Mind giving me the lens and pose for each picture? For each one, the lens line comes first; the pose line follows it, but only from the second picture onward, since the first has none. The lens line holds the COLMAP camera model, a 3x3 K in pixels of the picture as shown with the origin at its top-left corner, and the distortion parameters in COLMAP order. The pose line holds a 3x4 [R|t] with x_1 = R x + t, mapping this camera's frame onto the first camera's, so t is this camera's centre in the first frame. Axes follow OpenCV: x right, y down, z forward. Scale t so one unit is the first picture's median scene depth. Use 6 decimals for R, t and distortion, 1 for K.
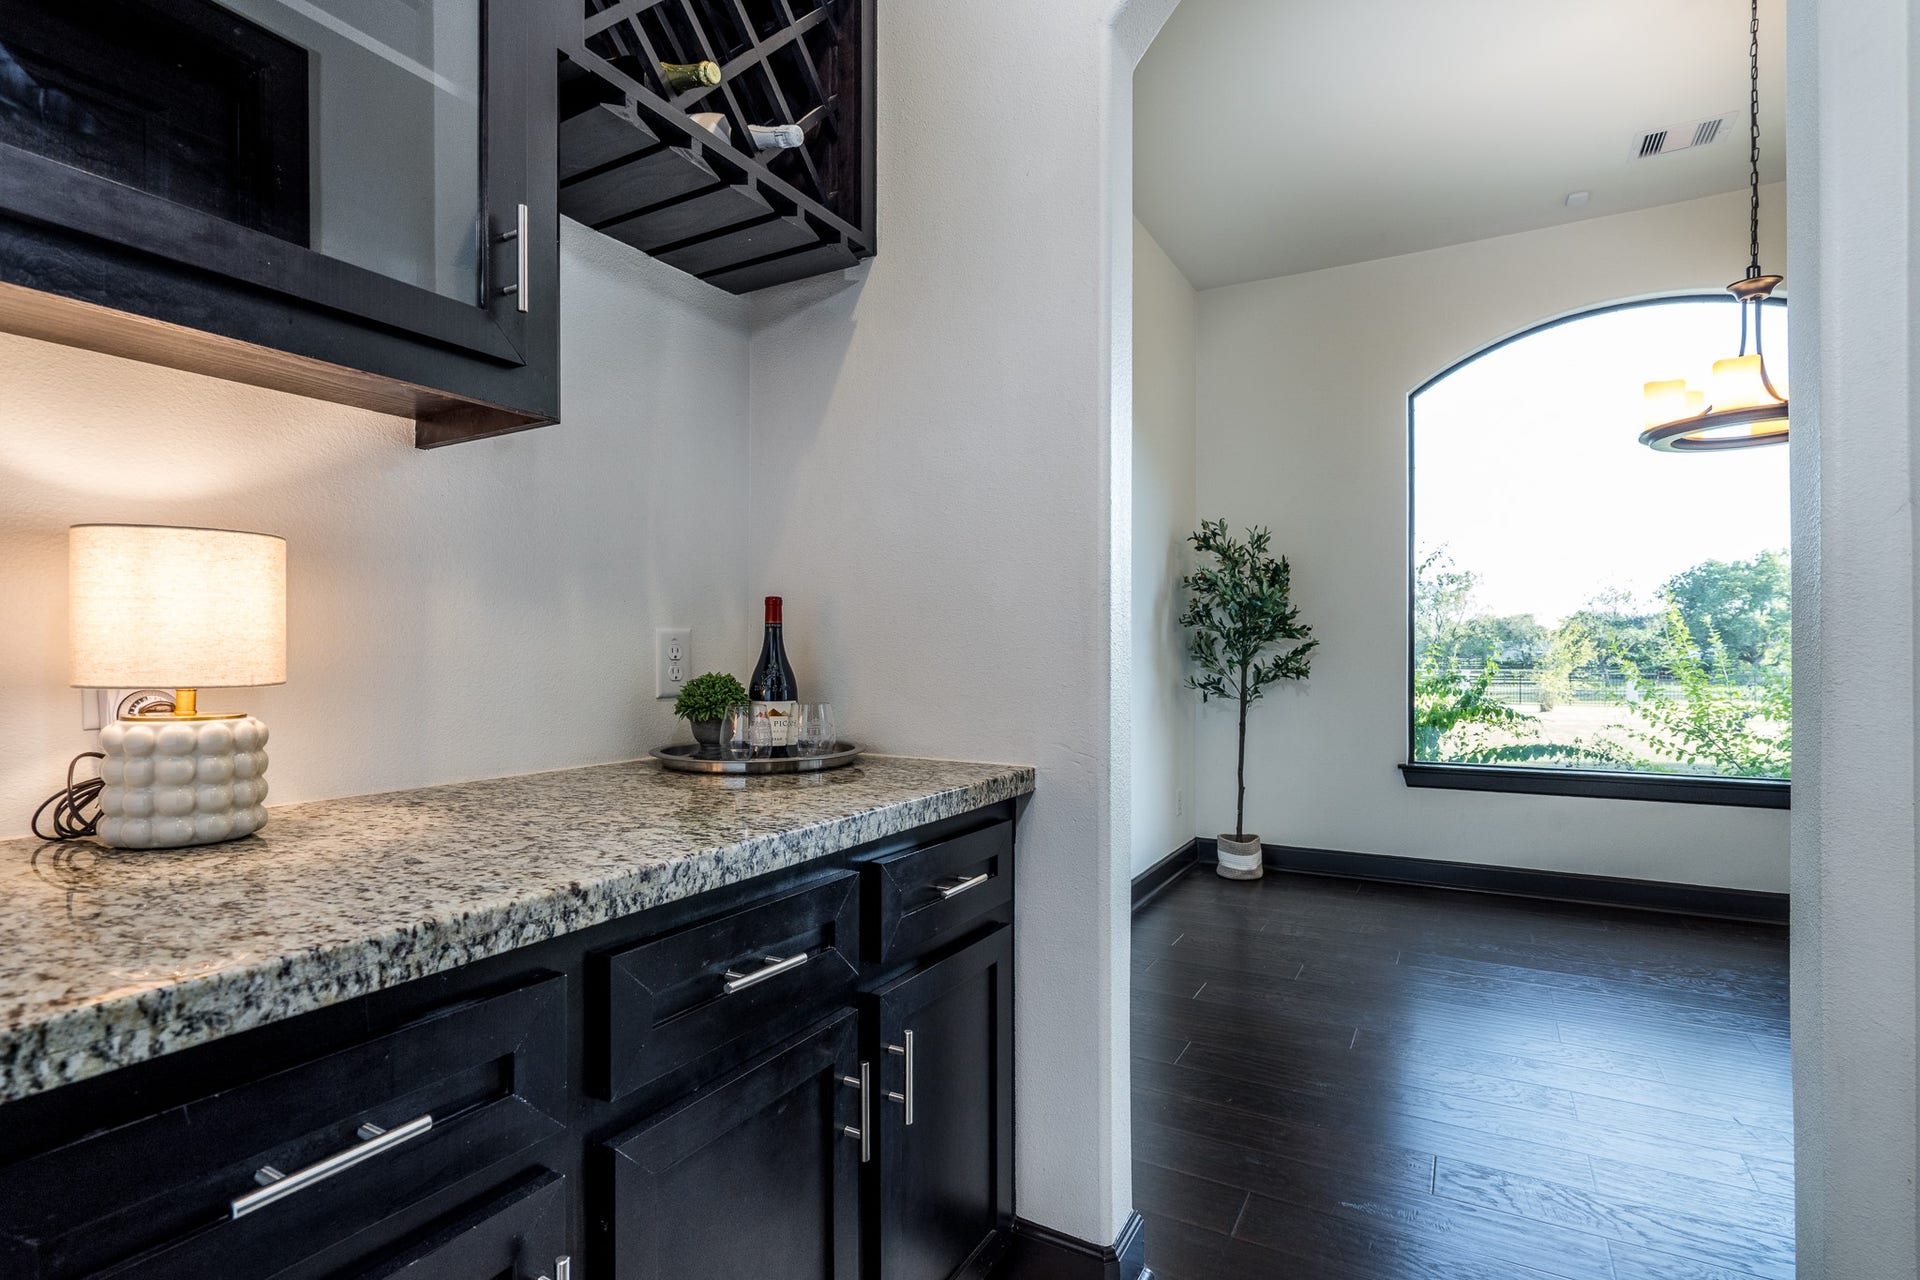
lens RADIAL K [[900.1, 0, 968.7], [0, 900.1, 630.1], [0, 0, 1]] dist [-0.002610, 0.000999]
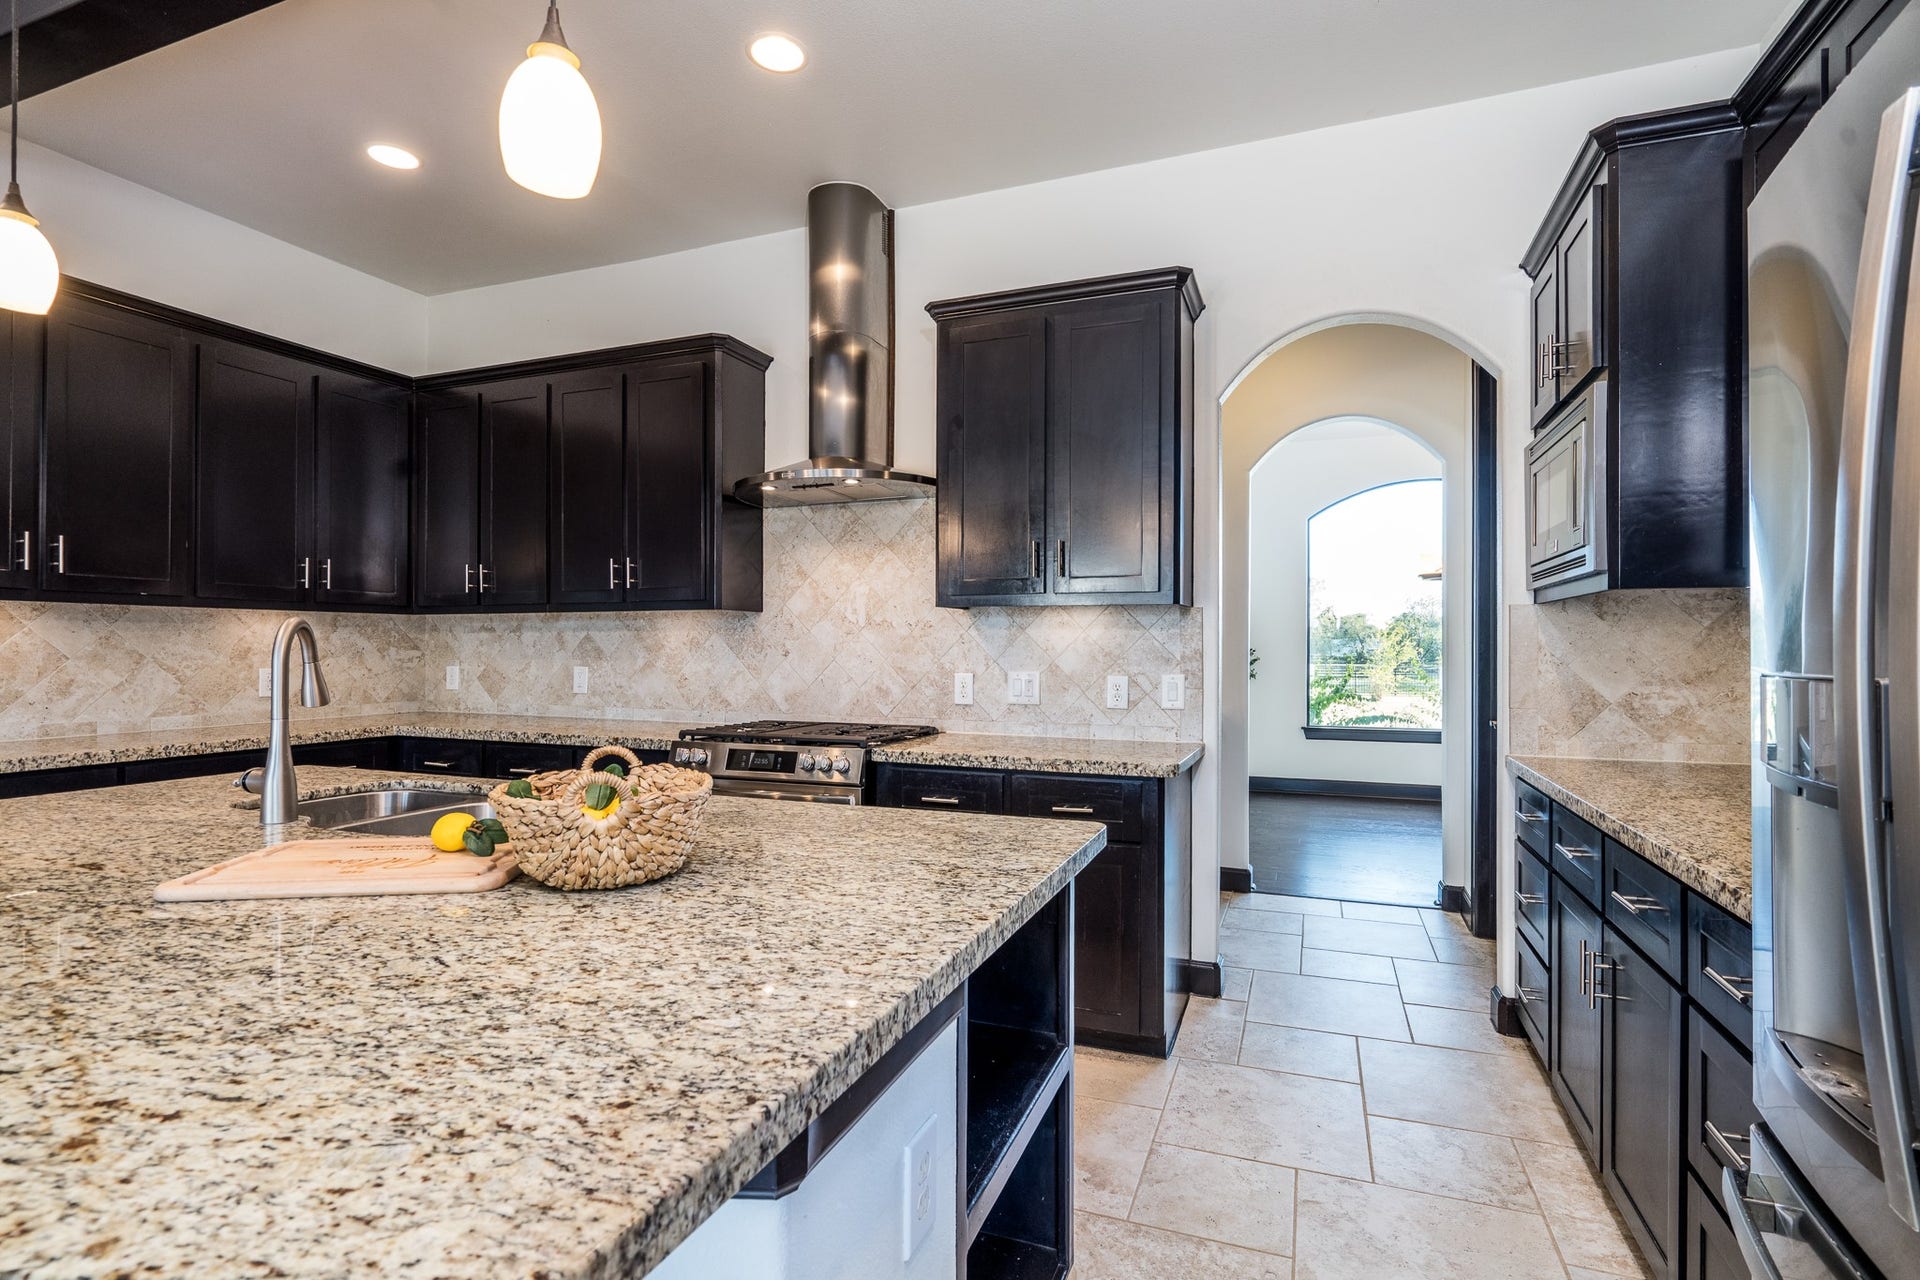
lens RADIAL K [[900.1, 0, 968.7], [0, 900.1, 630.1], [0, 0, 1]] dist [-0.002610, 0.000999]
pose [[0.989336, 0.003203, 0.145619, -0.401837], [-0.003988, 0.999979, 0.005104, -0.044307], [-0.145599, -0.005631, 0.989328, -0.612217]]
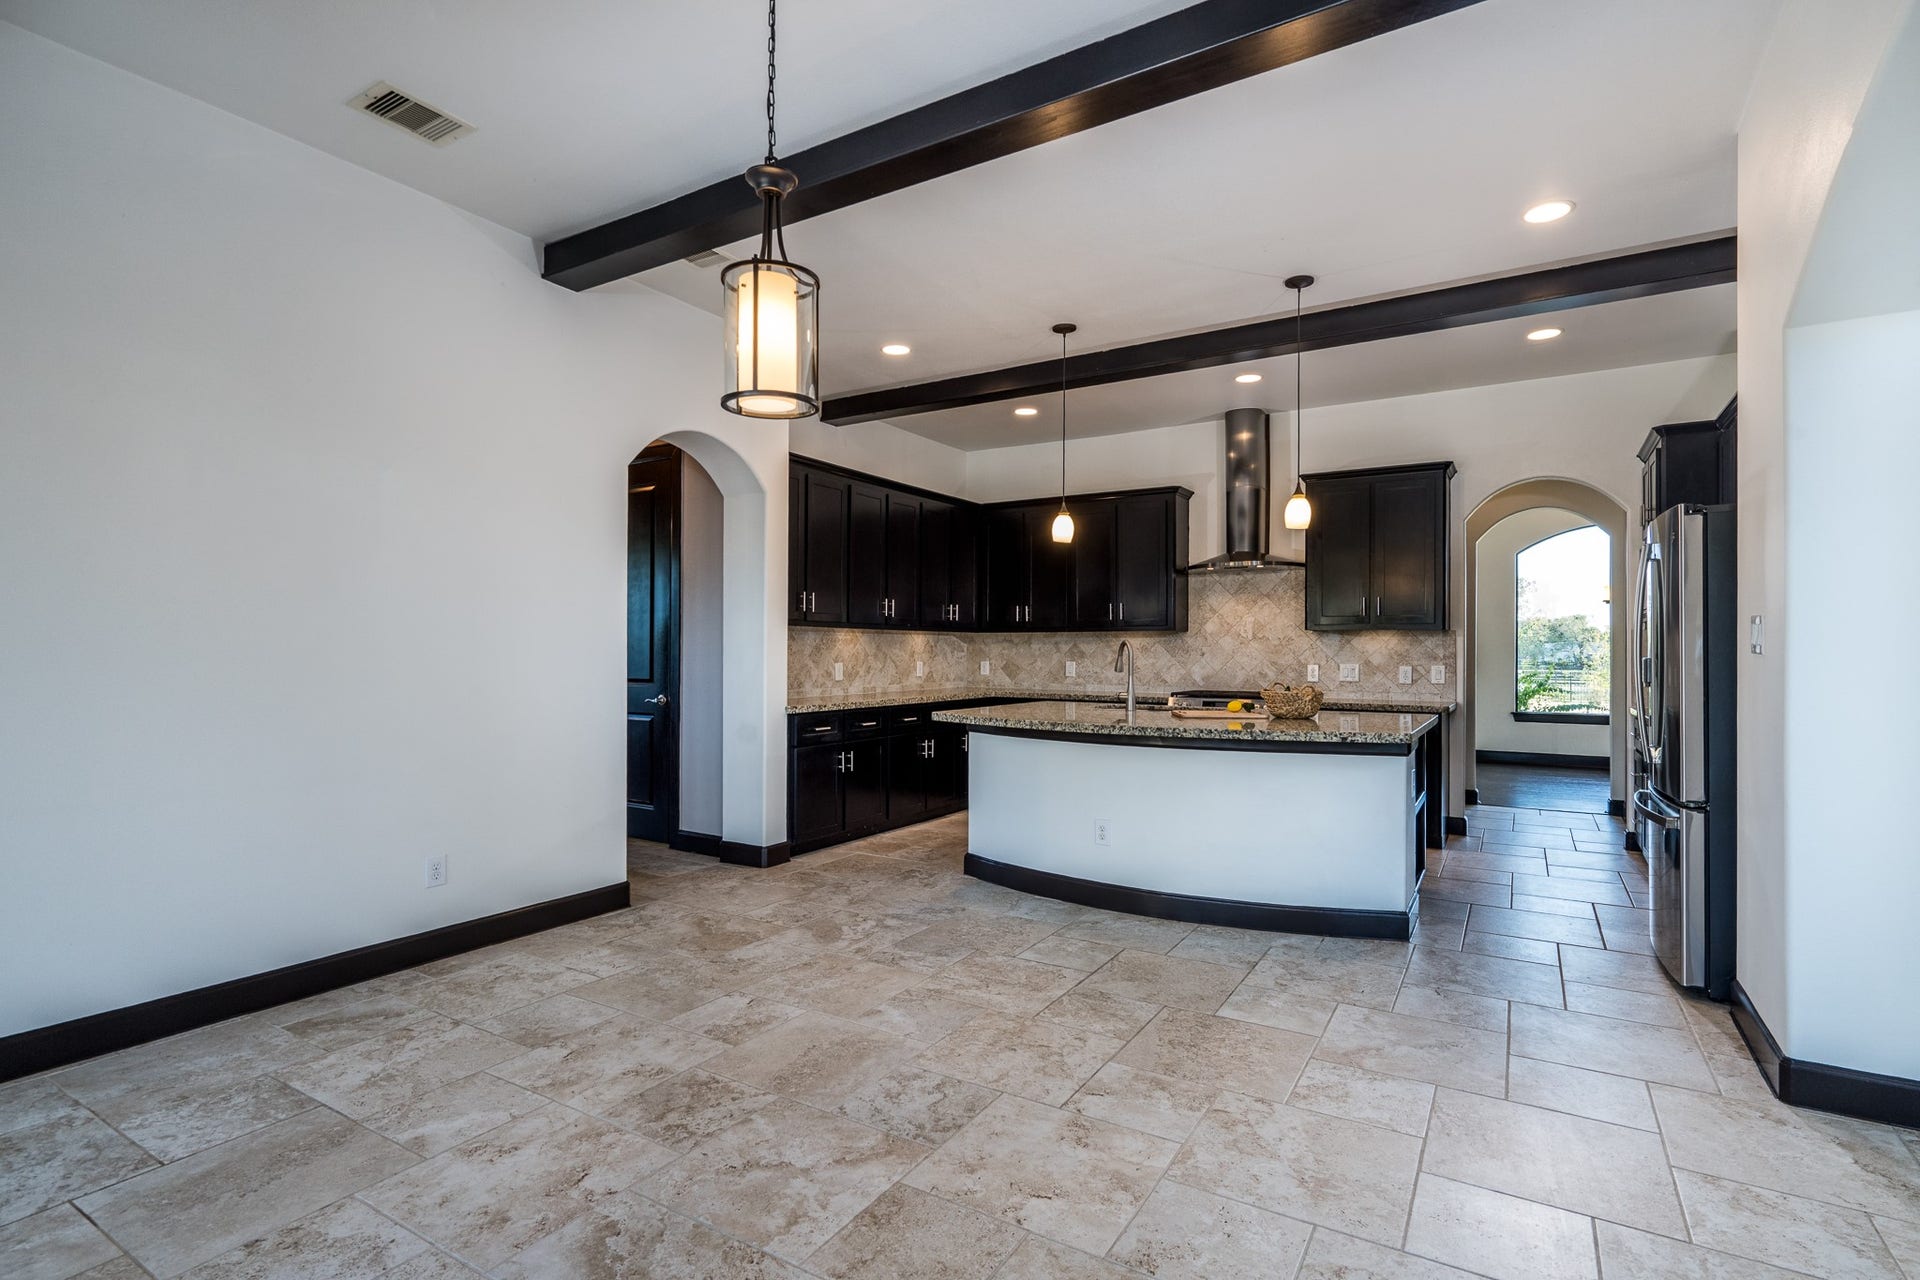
lens RADIAL K [[920.1, 0, 952.2], [0, 920.1, 643.9], [0, 0, 1]] dist [-0.001155, 0.000304]
pose [[0.999050, 0.001406, -0.043551, -0.805795], [-0.000675, 0.999859, 0.016790, -0.061355], [0.043568, -0.016745, 0.998910, -1.339673]]
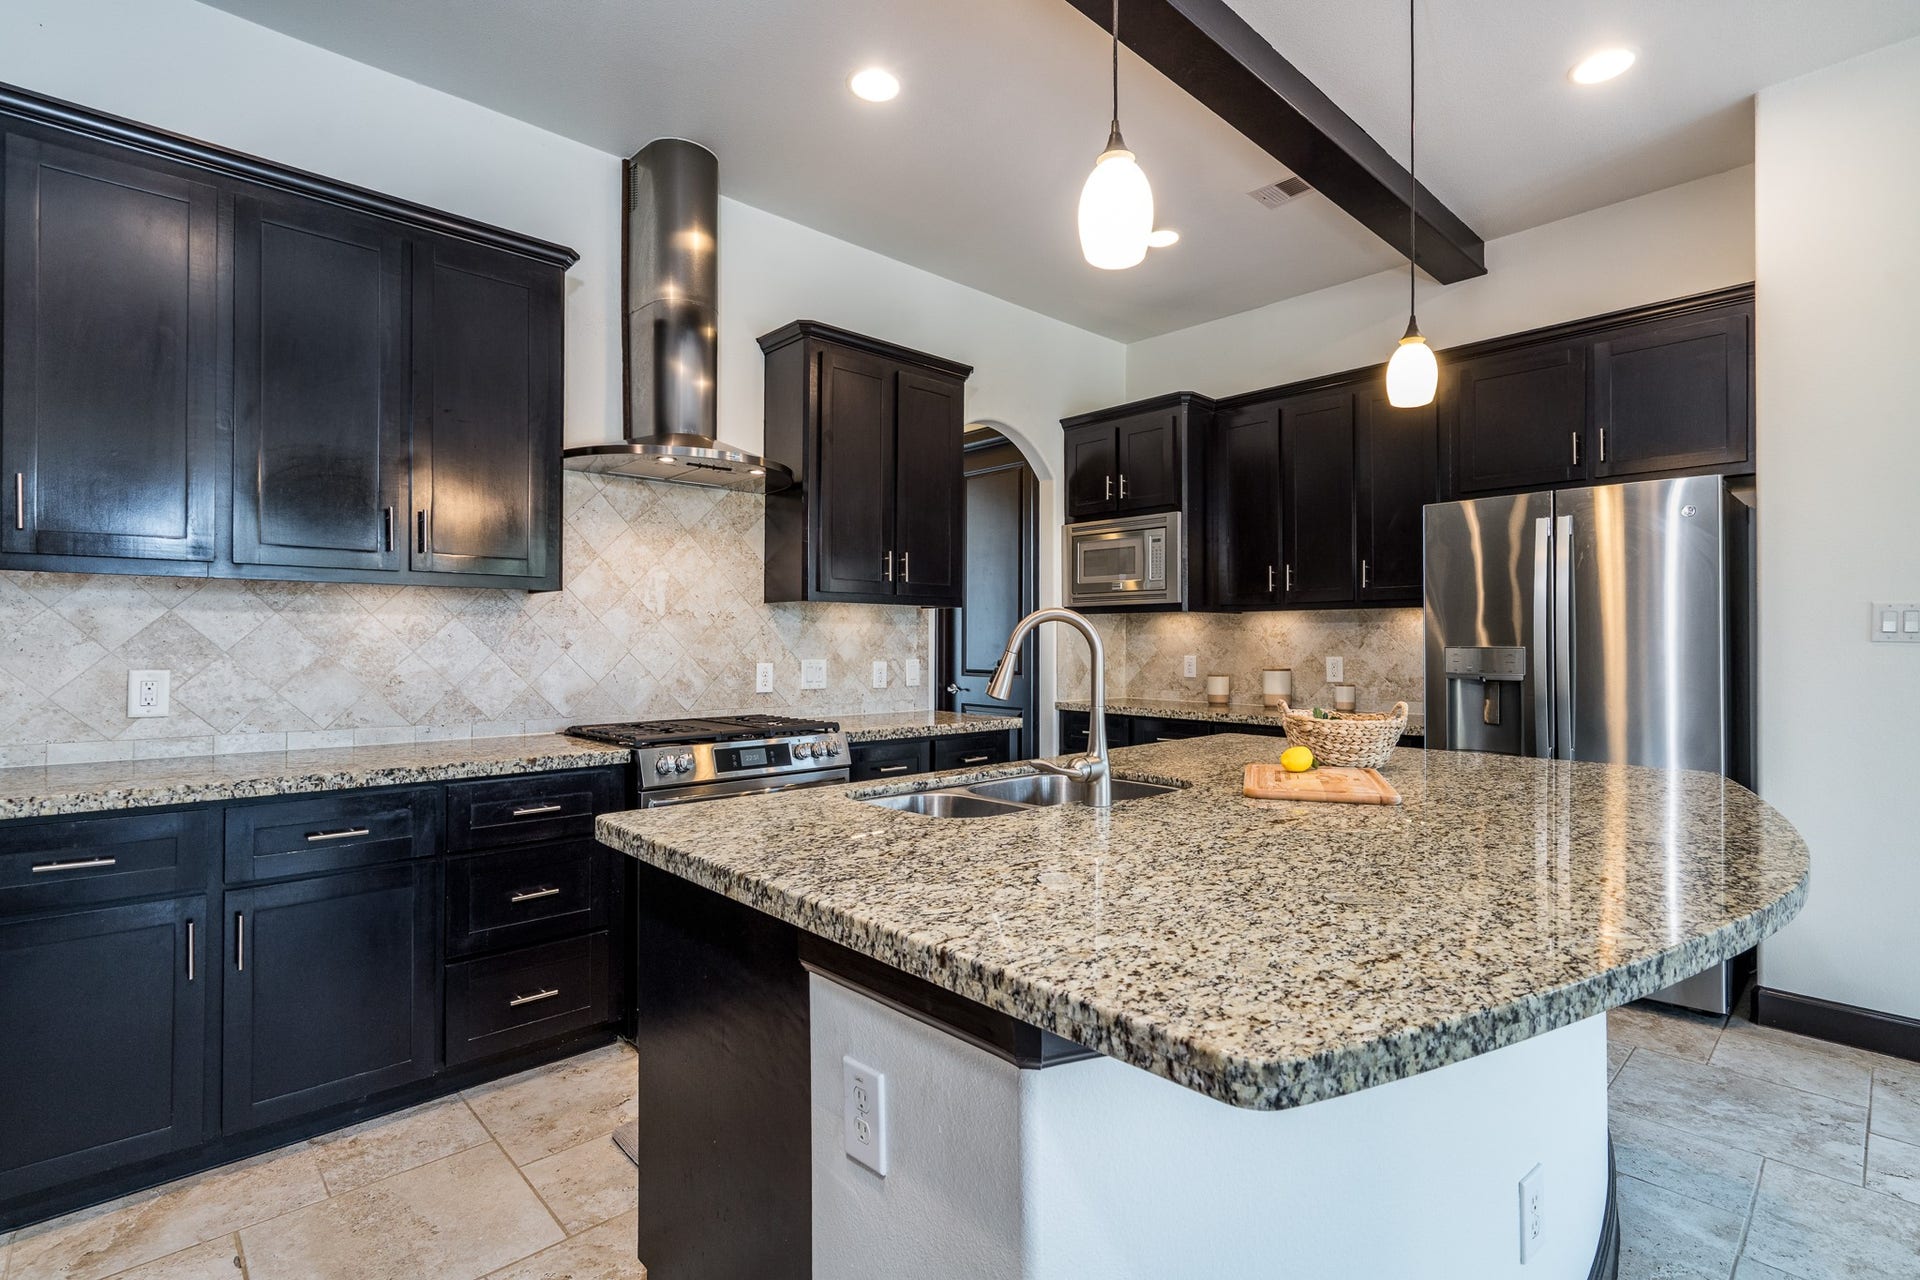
lens RADIAL K [[917.8, 0, 958.3], [0, 917.8, 647.2], [0, 0, 1]] dist [-0.002003, 0.000908]
pose [[0.292498, -0.008466, 0.956229, -1.041489], [-0.029097, 0.999419, 0.017749, -0.037659], [-0.955823, -0.033015, 0.292082, -0.257567]]
